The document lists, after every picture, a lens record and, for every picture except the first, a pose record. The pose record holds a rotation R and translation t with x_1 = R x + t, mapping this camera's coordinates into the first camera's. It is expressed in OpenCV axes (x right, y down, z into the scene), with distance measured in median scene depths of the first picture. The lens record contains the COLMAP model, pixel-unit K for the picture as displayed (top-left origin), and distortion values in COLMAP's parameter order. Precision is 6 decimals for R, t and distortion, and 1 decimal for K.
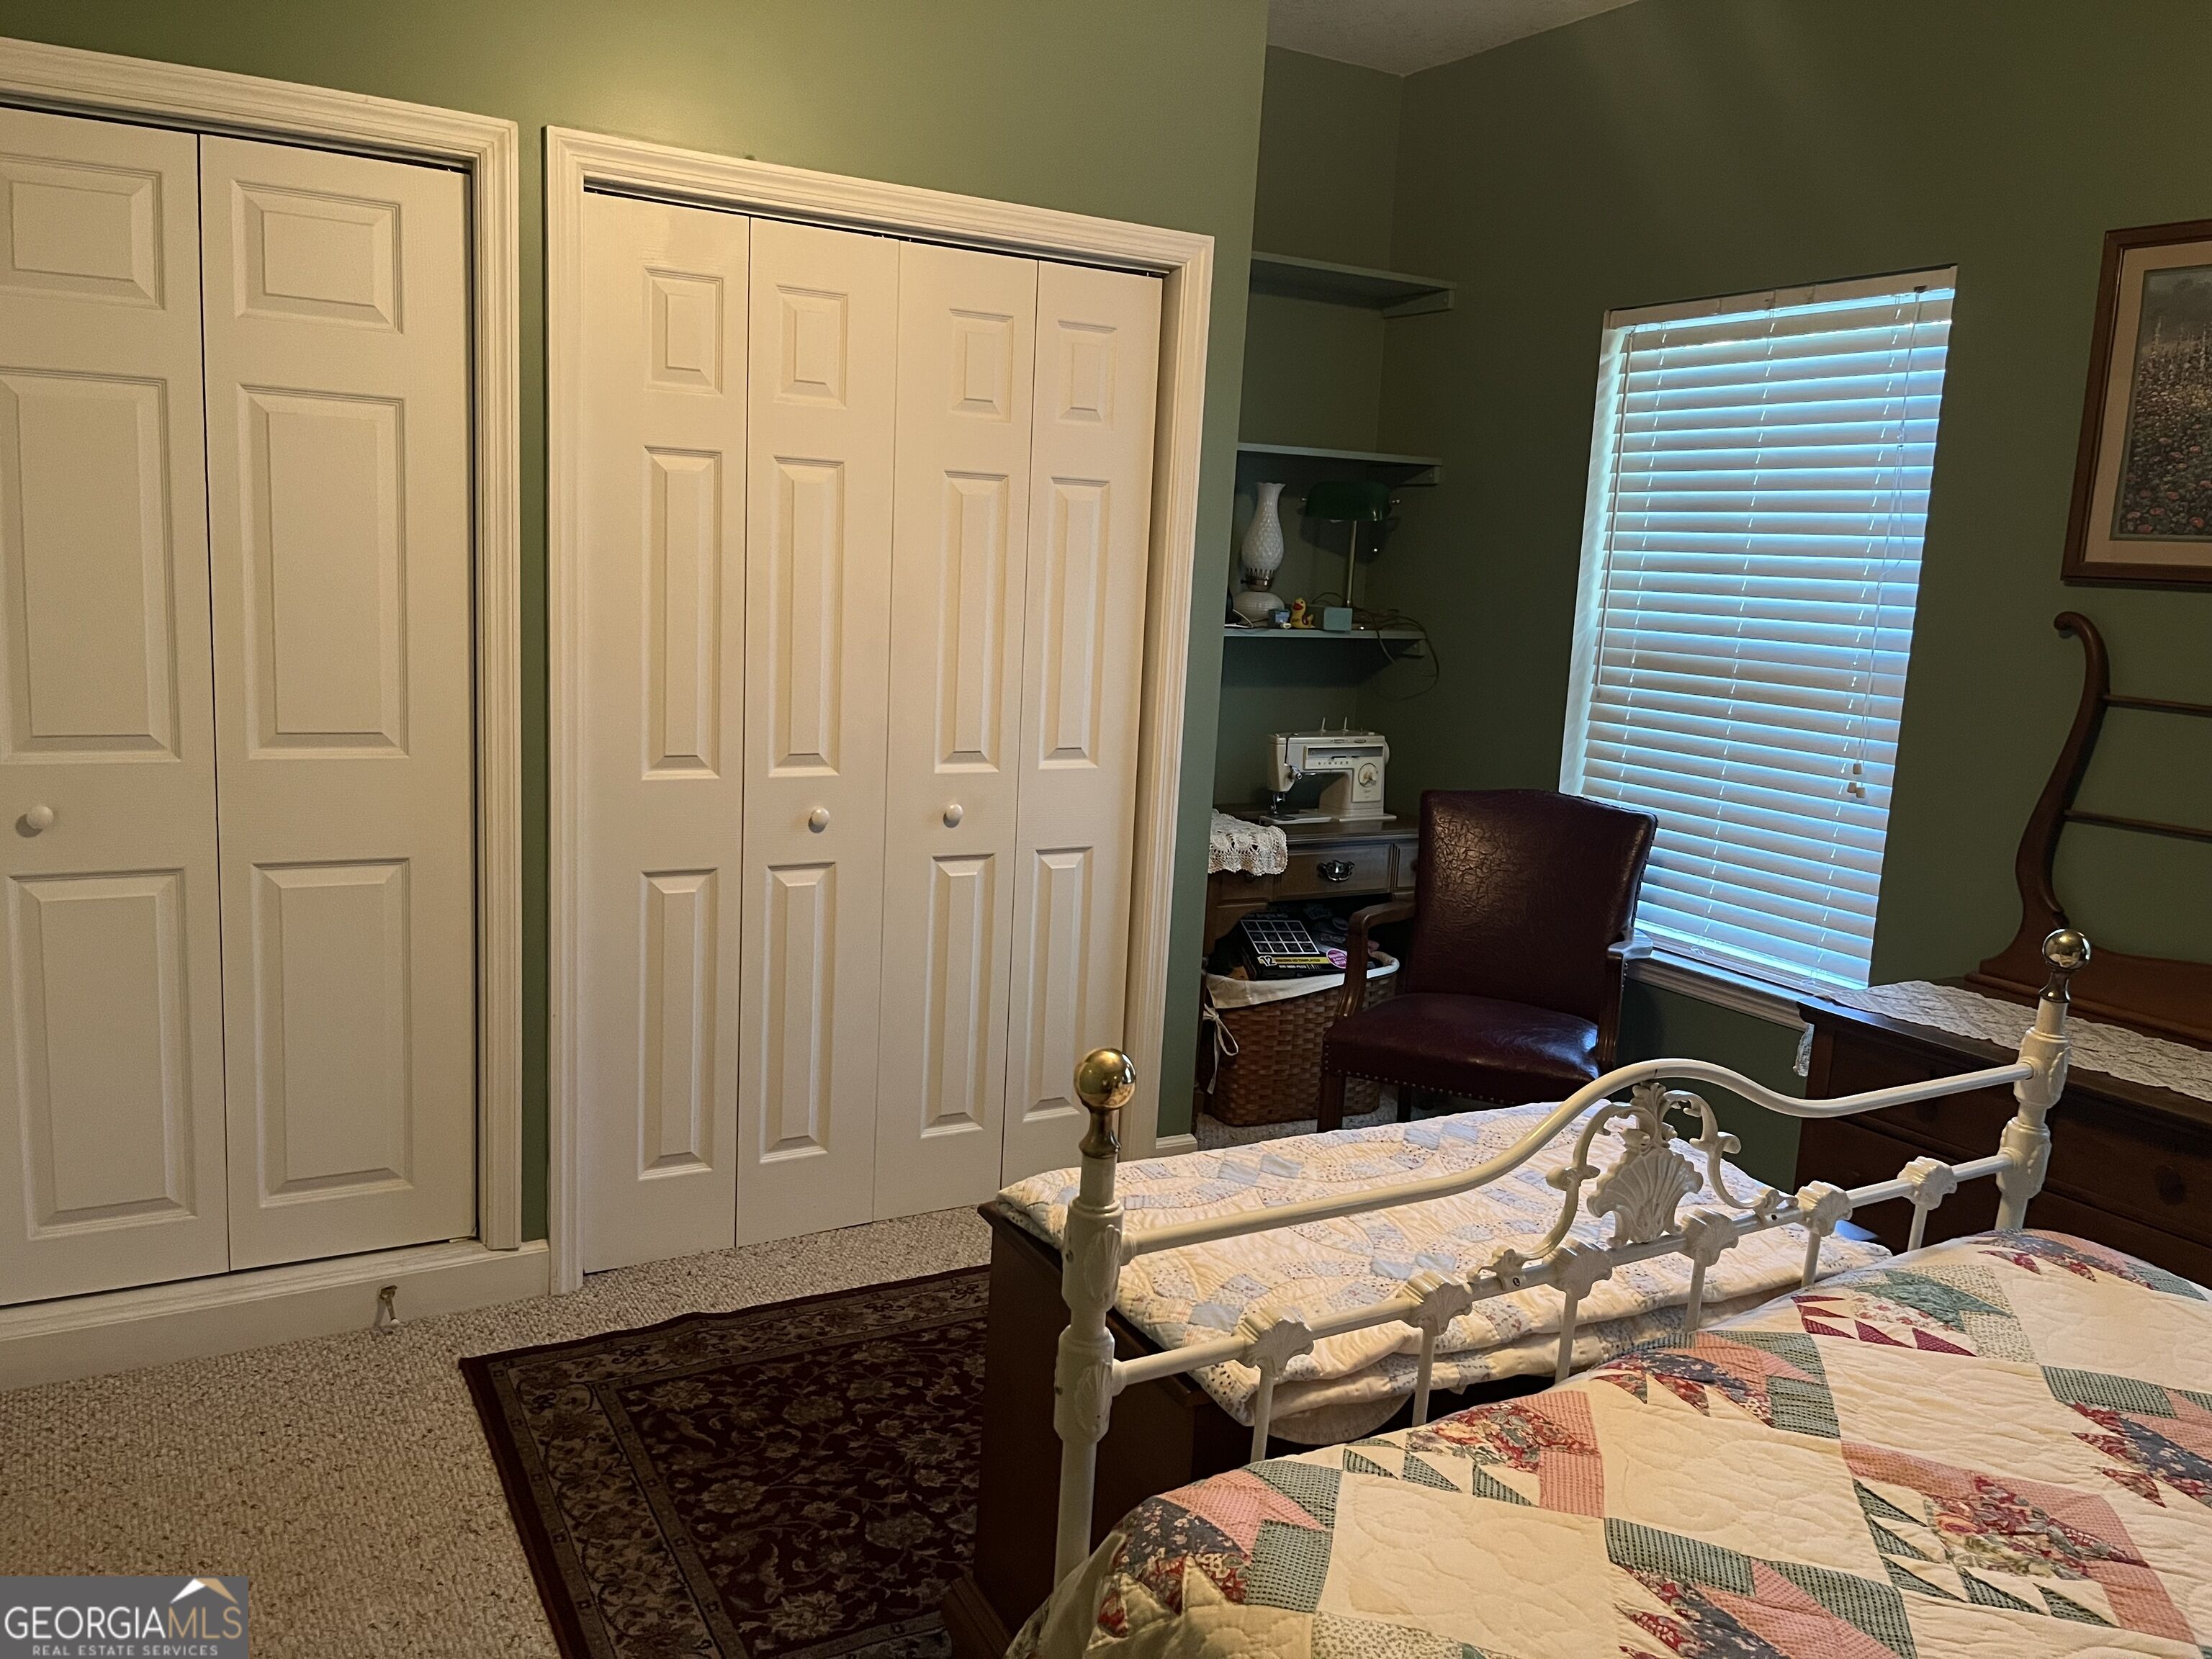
lens RADIAL K [[1688.2, 0, 1106.4], [0, 1688.2, 794.4], [0, 0, 1]] dist [-0.003347, -0.002436]
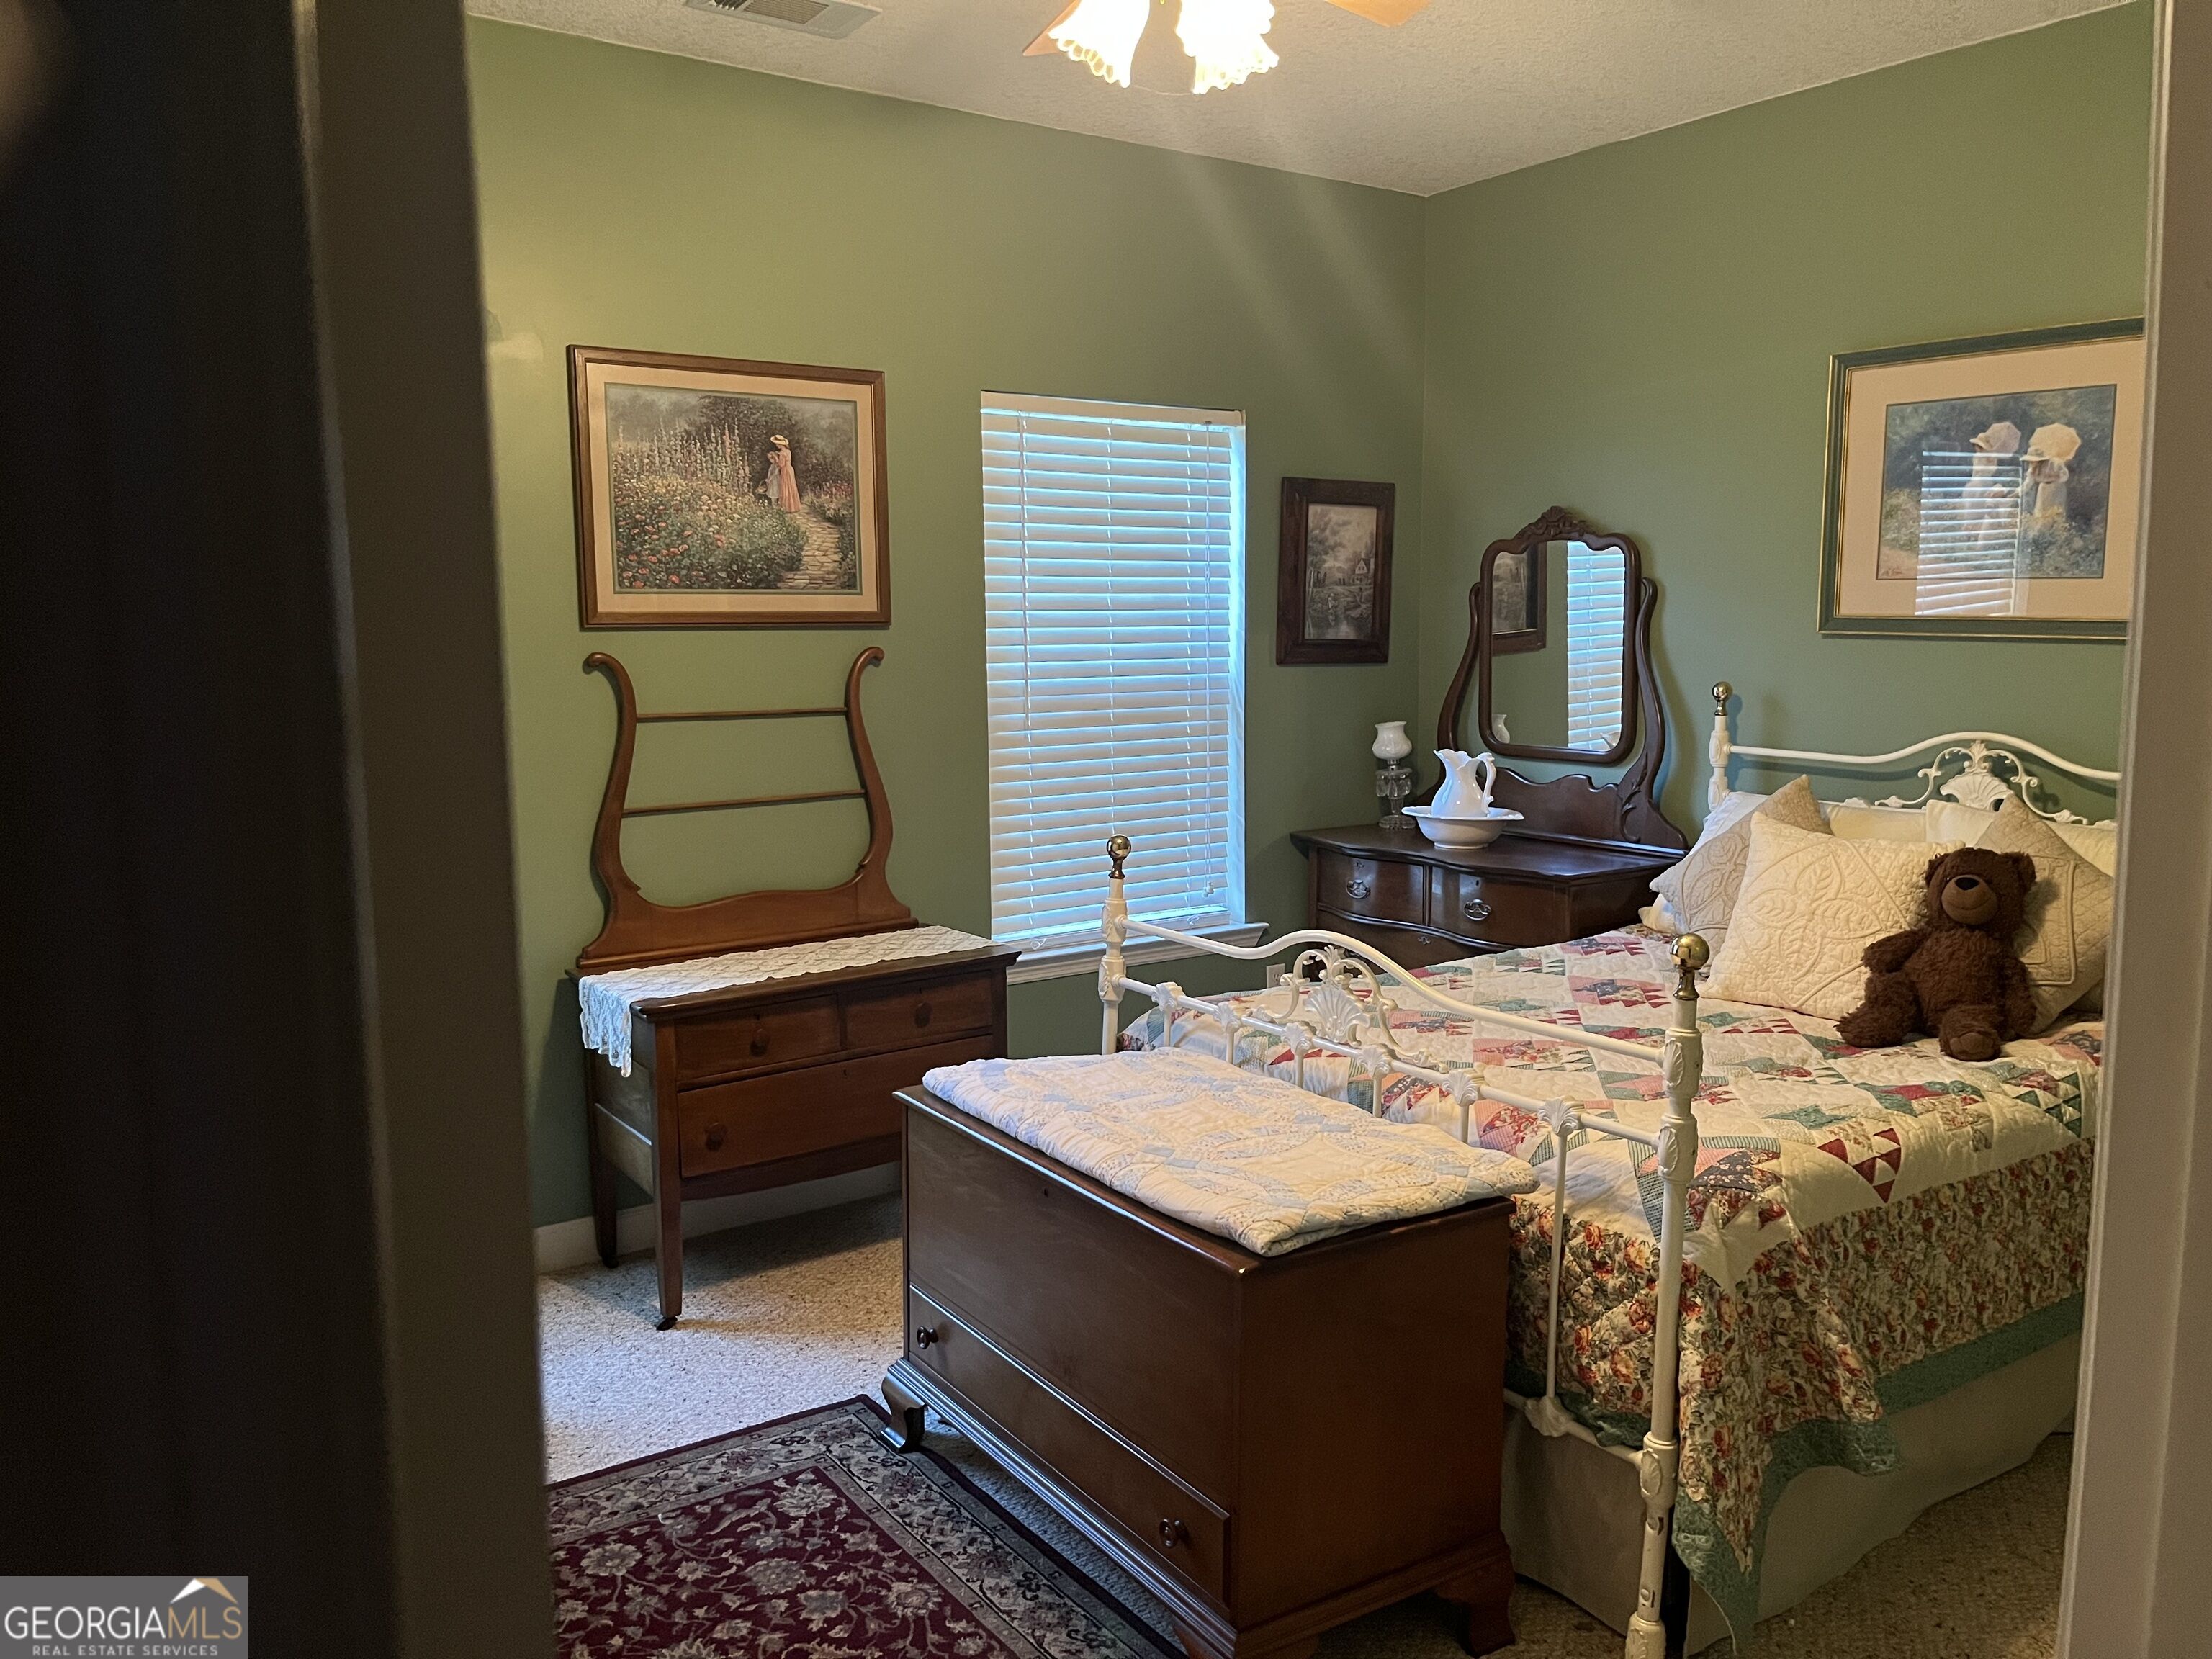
lens RADIAL K [[1687.1, 0, 1106.0], [0, 1687.1, 829.5], [0, 0, 1]] dist [0.041864, -0.001328]
pose [[-0.087582, -0.180485, 0.979671, -0.729963], [0.150417, 0.969778, 0.192110, -0.171883], [-0.984736, 0.164184, -0.057787, 0.754254]]
